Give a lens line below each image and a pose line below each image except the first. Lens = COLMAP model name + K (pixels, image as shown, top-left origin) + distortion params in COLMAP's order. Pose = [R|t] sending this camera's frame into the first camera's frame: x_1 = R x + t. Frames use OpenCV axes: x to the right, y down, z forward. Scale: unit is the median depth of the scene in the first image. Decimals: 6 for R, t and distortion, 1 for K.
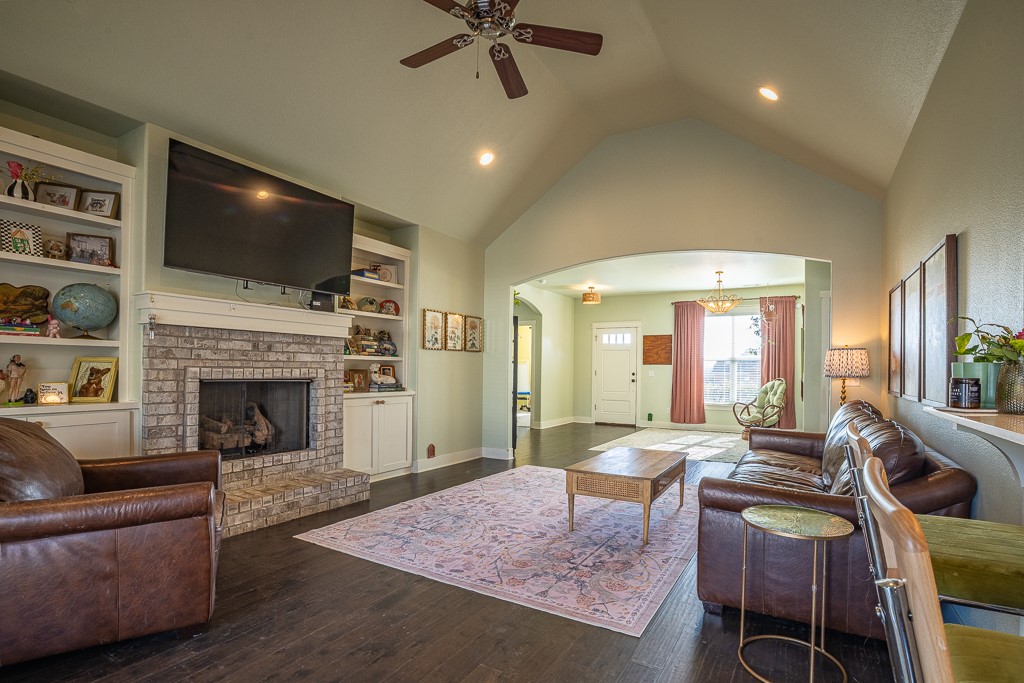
lens RADIAL K [[446.5, 0, 511.6], [0, 446.5, 369.3], [0, 0, 1]] dist [0.000008, 0.000012]
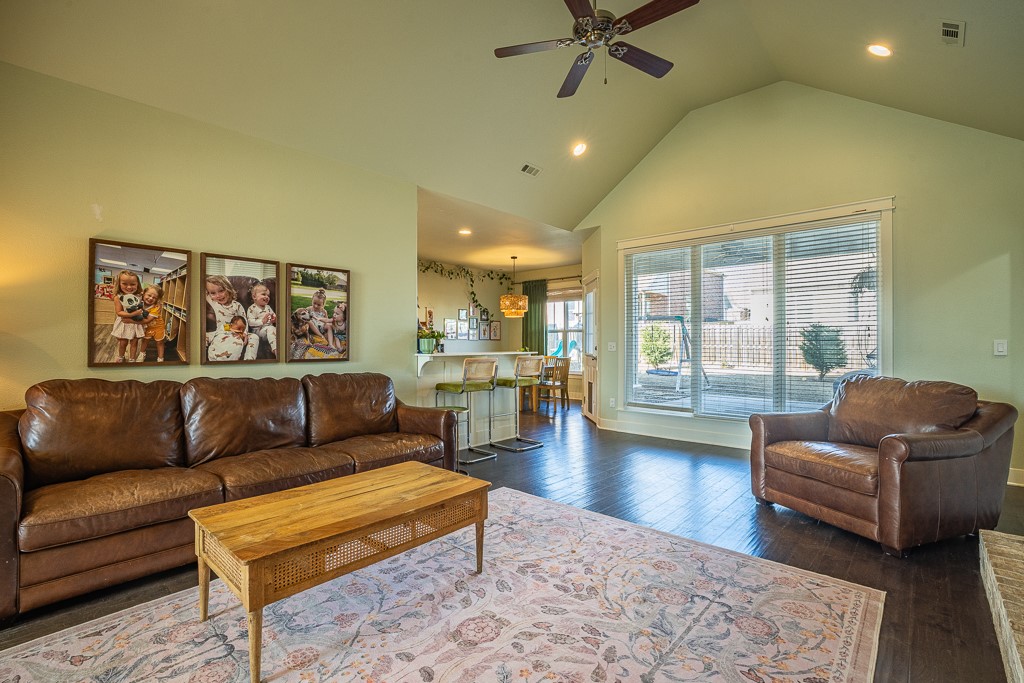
lens RADIAL K [[444.7, 0, 512.0], [0, 444.7, 341.5], [0, 0, 1]] dist [-0.040876, 0.000065]
pose [[-0.986006, -0.011656, 0.166300, -0.033123], [-0.013004, 0.999891, -0.007015, 0.002298], [-0.166200, -0.009079, -0.986050, 1.945797]]
